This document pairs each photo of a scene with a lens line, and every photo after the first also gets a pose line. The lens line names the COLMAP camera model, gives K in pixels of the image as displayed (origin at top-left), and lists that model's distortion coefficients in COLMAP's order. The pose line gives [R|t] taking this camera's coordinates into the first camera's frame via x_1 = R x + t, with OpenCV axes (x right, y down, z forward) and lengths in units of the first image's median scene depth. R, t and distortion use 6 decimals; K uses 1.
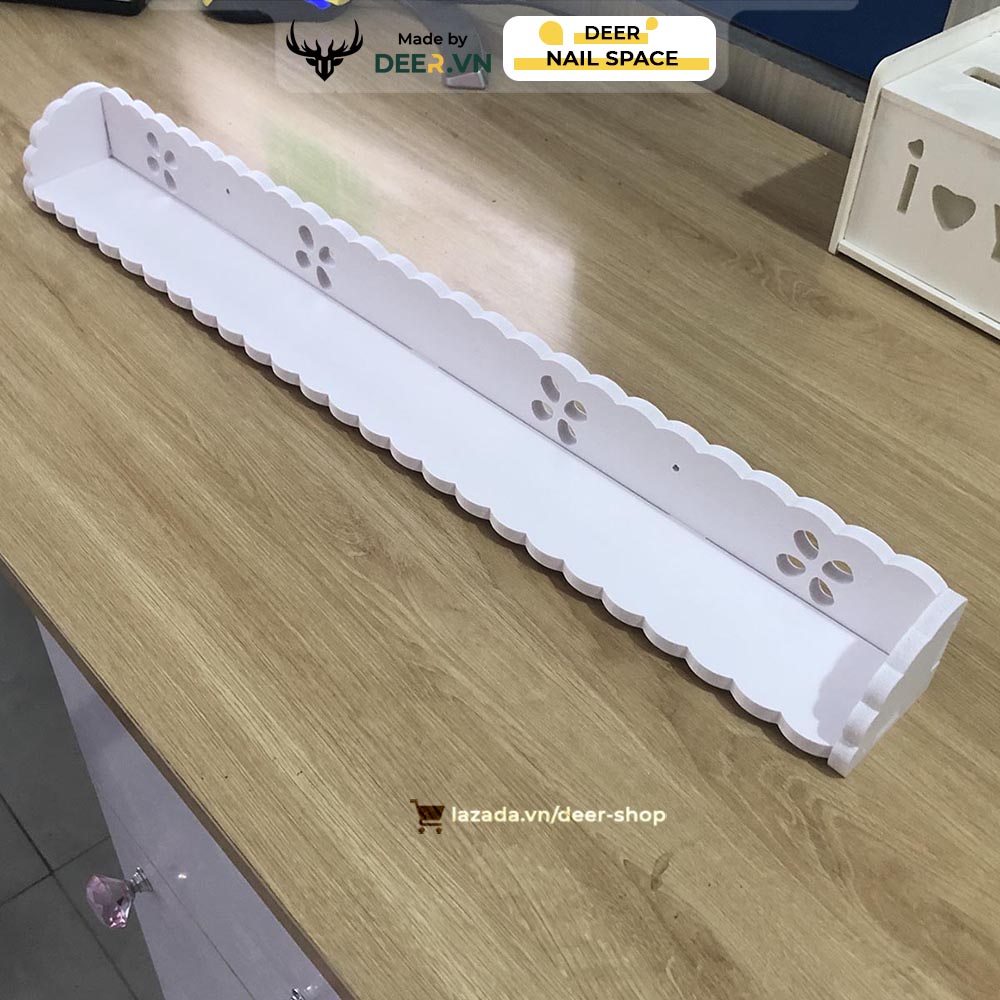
lens RADIAL K [[1260.3, 0, 456.2], [0, 1260.3, 559.2], [0, 0, 1]] dist [0.004551, -0.015518]
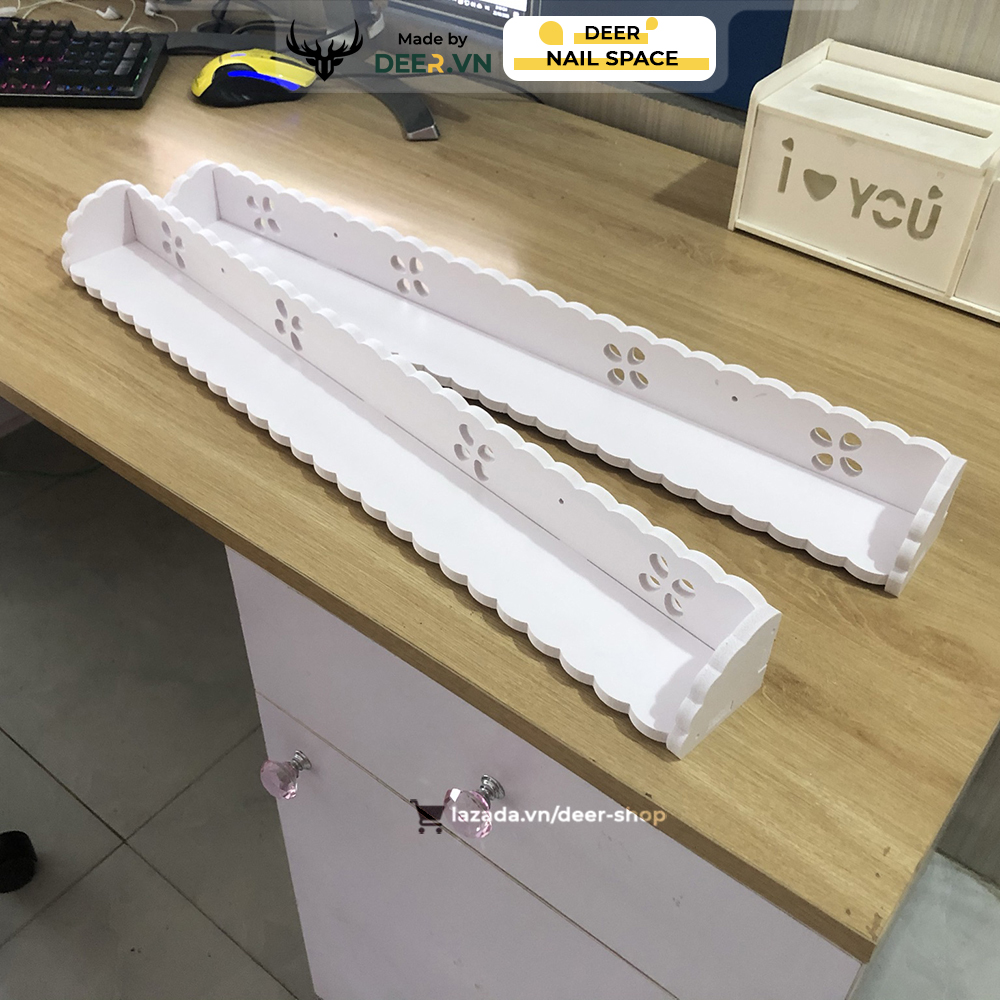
lens RADIAL K [[1128.8, 0, 465.0], [0, 1128.8, 534.8], [0, 0, 1]] dist [0.009947, -0.036568]
pose [[0.983194, -0.134999, 0.122902, -0.182539], [0.139866, 0.989658, -0.031839, 0.082062], [-0.117333, 0.048494, 0.991908, -0.155379]]
